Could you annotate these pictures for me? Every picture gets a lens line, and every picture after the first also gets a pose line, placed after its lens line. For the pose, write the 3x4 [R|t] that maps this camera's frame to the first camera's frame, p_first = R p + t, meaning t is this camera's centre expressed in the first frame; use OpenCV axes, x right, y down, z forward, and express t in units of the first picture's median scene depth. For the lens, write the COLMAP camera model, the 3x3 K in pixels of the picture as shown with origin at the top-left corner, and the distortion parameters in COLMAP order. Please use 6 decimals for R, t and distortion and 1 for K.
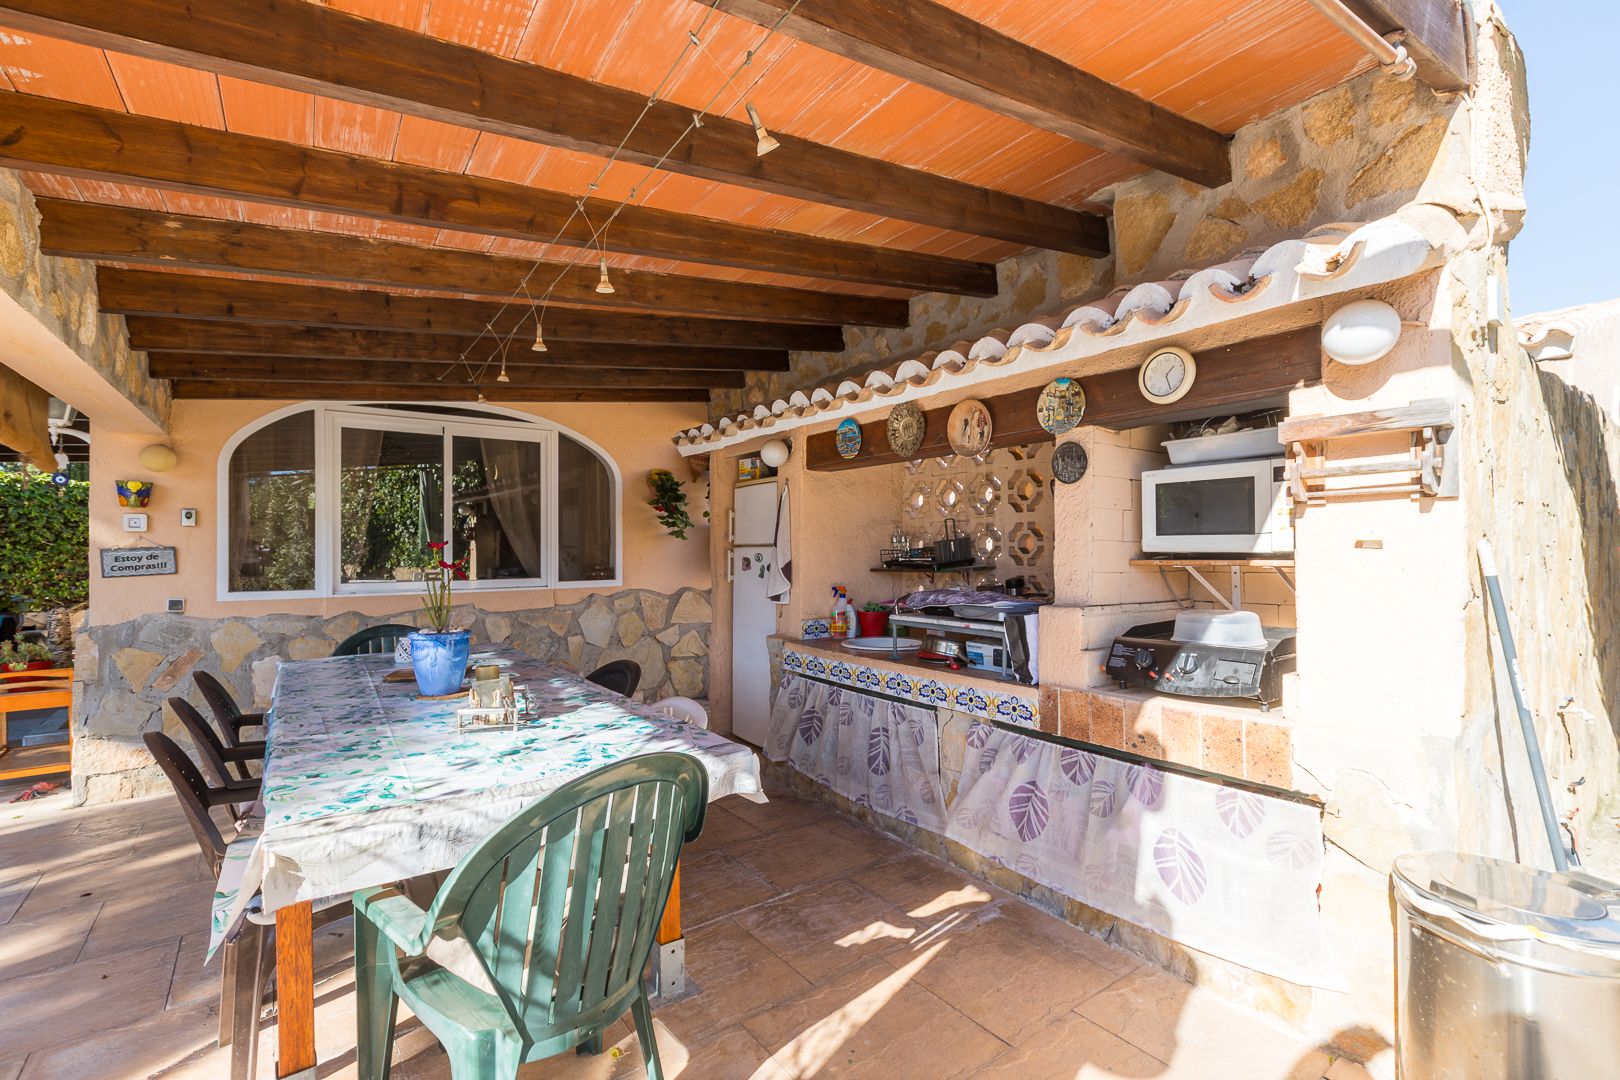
lens RADIAL K [[739.7, 0, 834.8], [0, 739.7, 539.4], [0, 0, 1]] dist [0.000983, 0.000132]
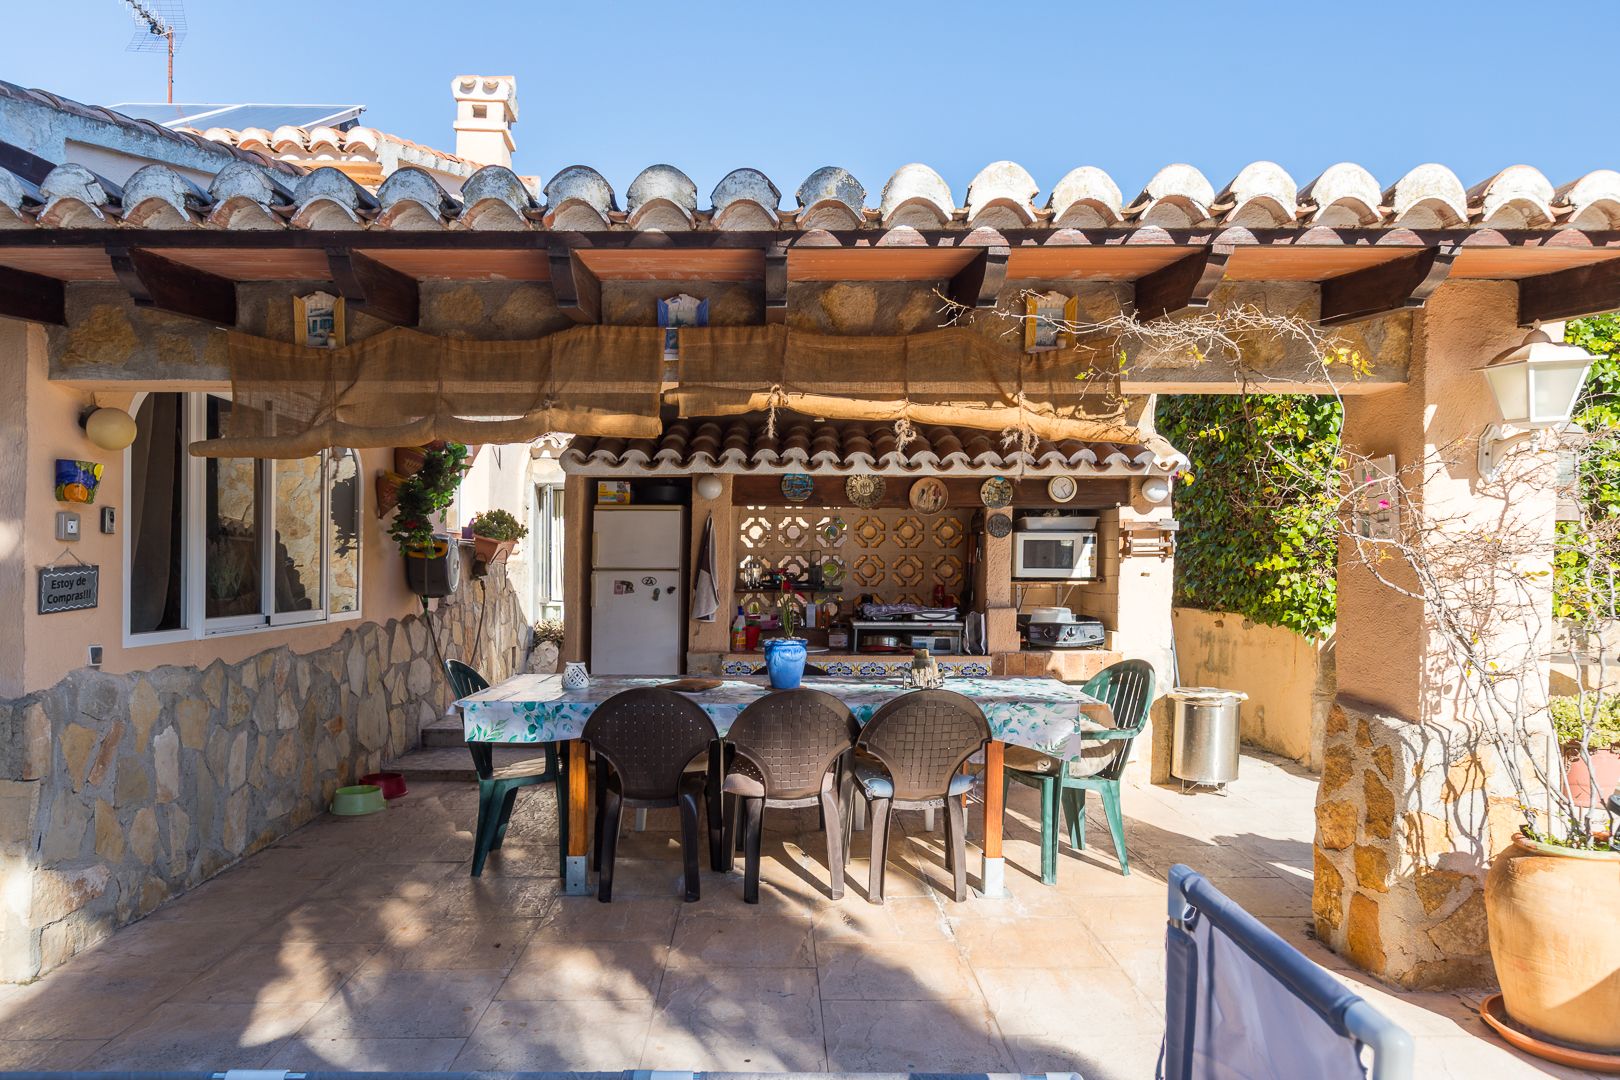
lens RADIAL K [[1077.3, 0, 809.5], [0, 1077.3, 580.1], [0, 0, 1]] dist [-0.001152, 0.000500]
pose [[0.566388, -0.000853, 0.824139, -1.799492], [-0.017948, 0.999750, 0.013370, -0.001399], [-0.823944, -0.022364, 0.566230, -0.063587]]
